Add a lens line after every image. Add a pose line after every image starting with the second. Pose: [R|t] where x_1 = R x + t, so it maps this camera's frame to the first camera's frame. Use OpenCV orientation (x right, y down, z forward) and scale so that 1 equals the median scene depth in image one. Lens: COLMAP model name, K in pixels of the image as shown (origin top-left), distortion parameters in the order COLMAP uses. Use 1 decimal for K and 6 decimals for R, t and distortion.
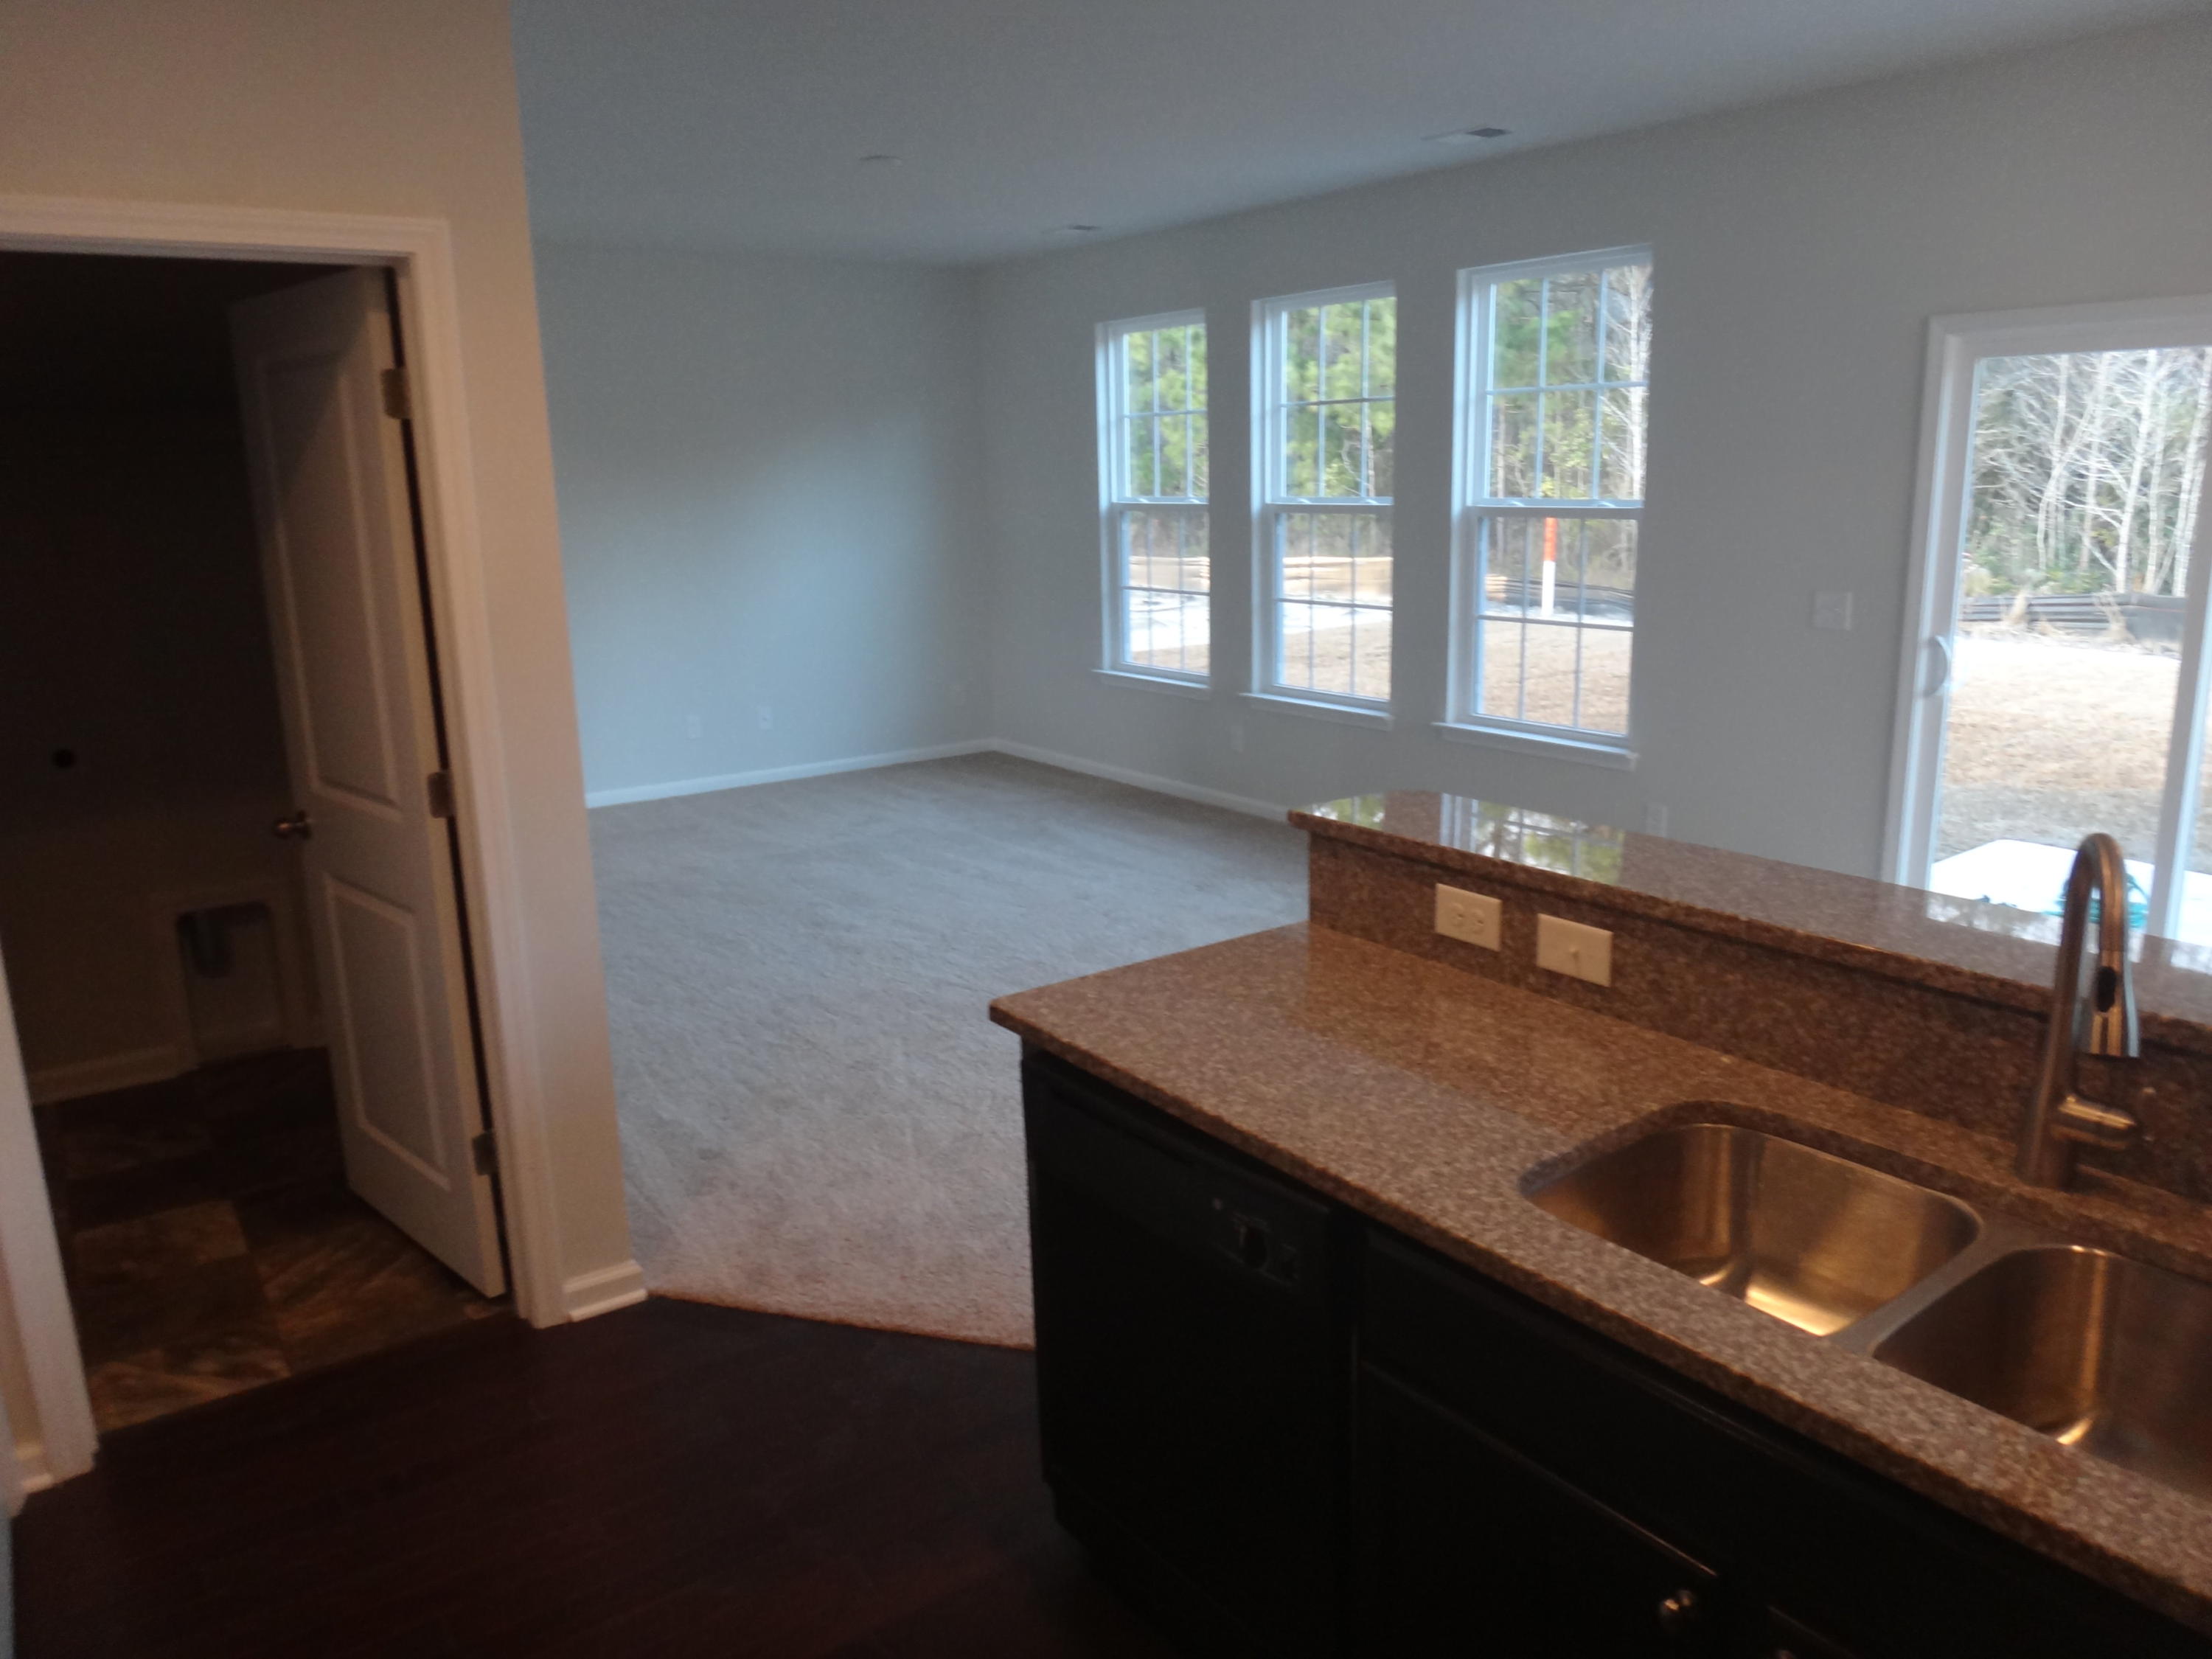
lens RADIAL K [[1544.1, 0, 1106.0], [0, 1544.1, 829.5], [0, 0, 1]] dist [-0.037716, -0.001346]
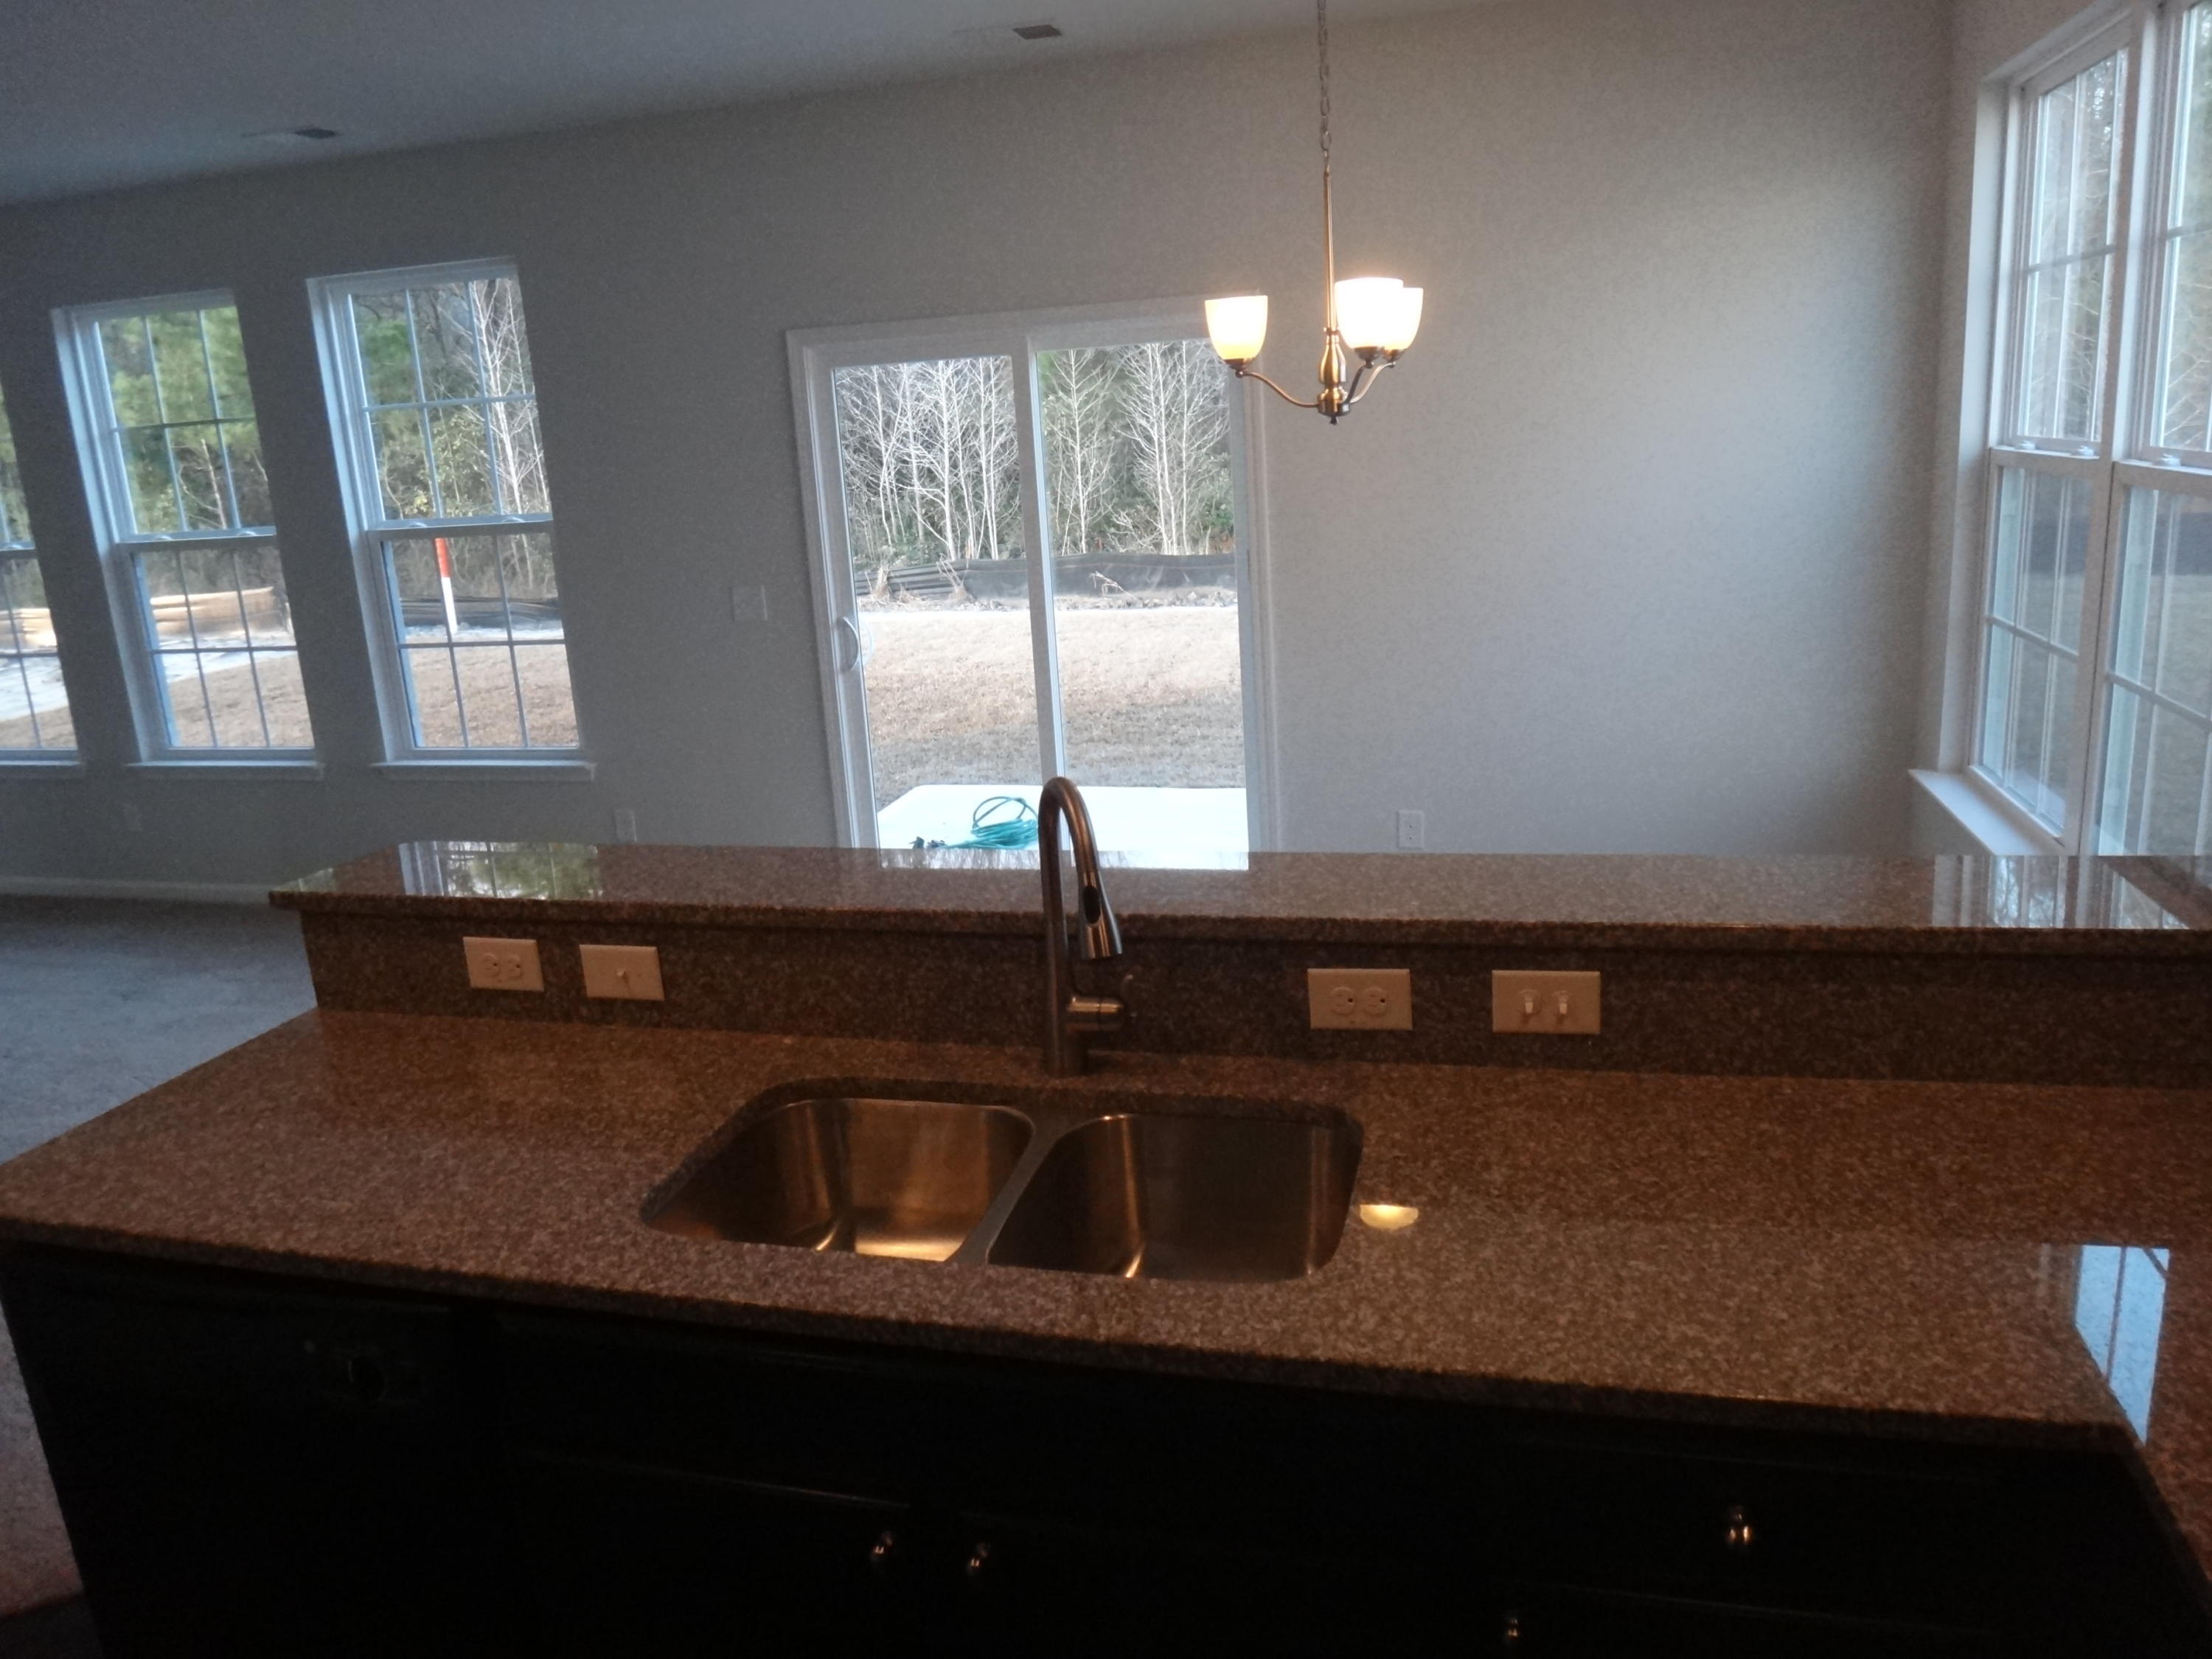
lens RADIAL K [[1544.2, 0, 1106.0], [0, 1544.2, 829.5], [0, 0, 1]] dist [-0.045519, -0.001957]
pose [[0.773038, -0.178794, 0.608642, -0.045700], [0.180736, 0.981769, 0.058850, -0.015474], [-0.608068, 0.064511, 0.791260, 0.010365]]
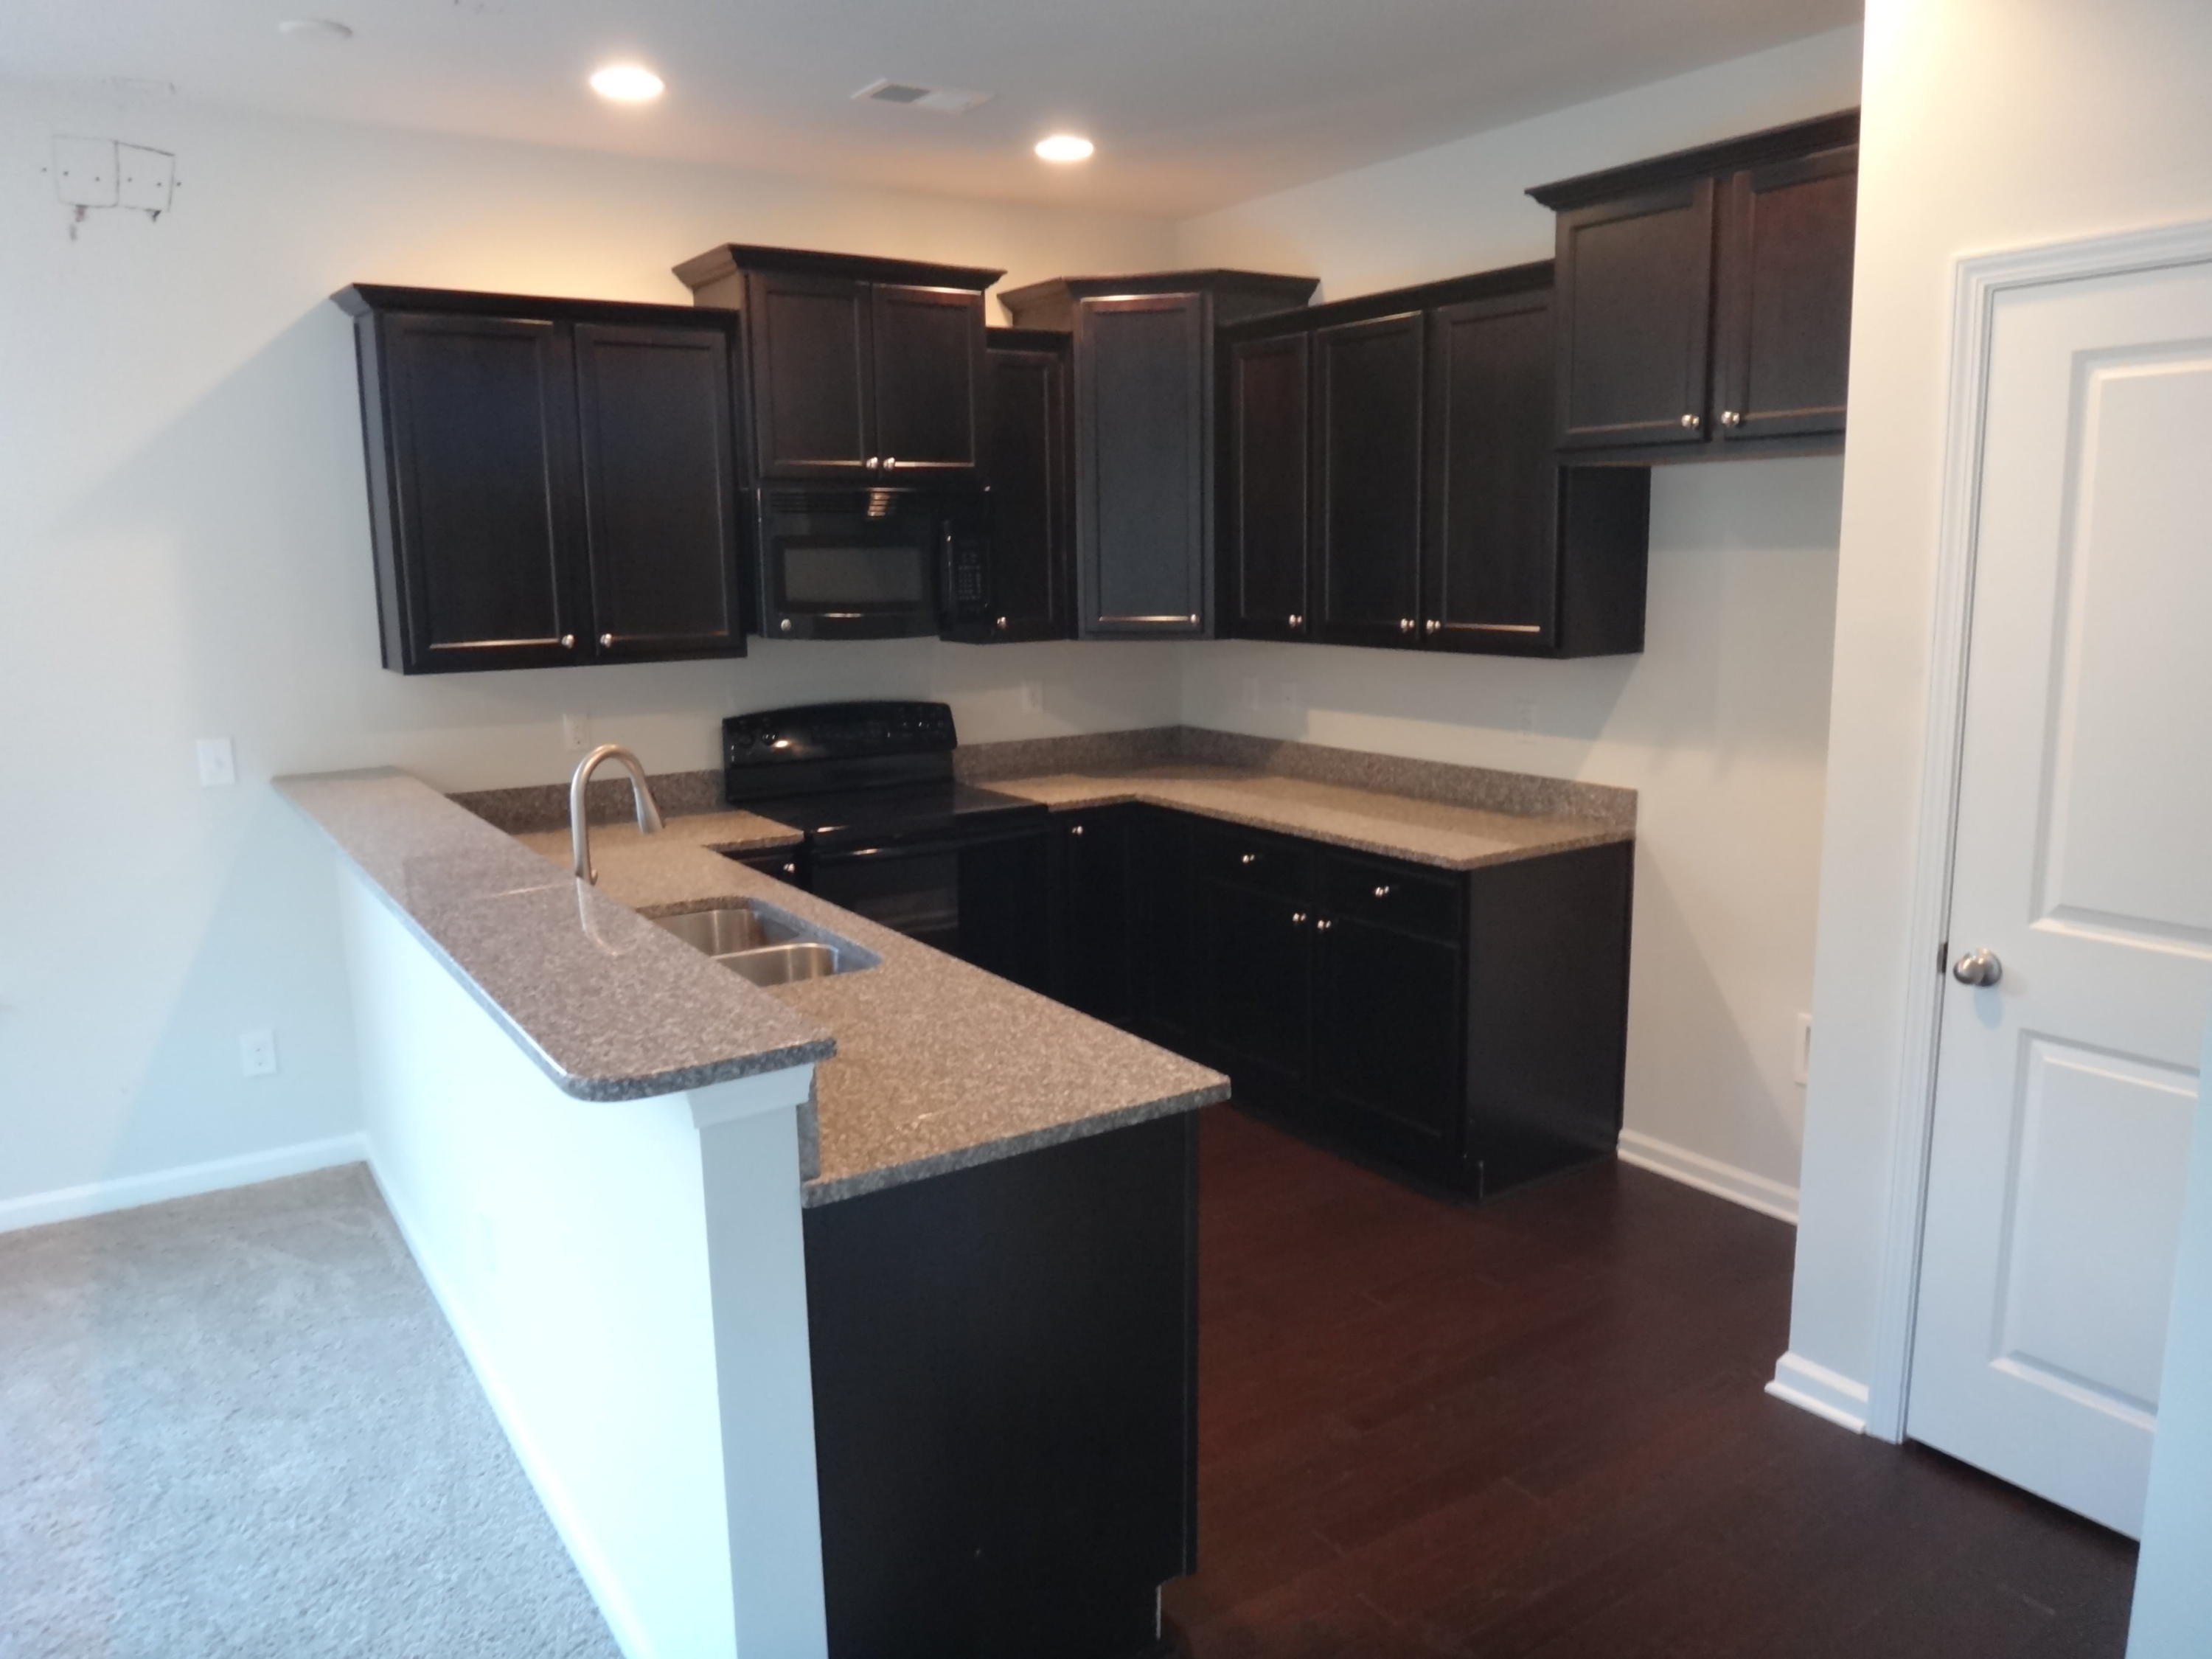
lens RADIAL K [[1544.2, 0, 1106.0], [0, 1544.2, 829.5], [0, 0, 1]] dist [-0.045519, -0.001957]
pose [[-0.998773, 0.032452, 0.037421, -0.043267], [0.044625, 0.917393, 0.395474, -0.461291], [-0.021495, 0.396658, -0.917715, 2.001141]]
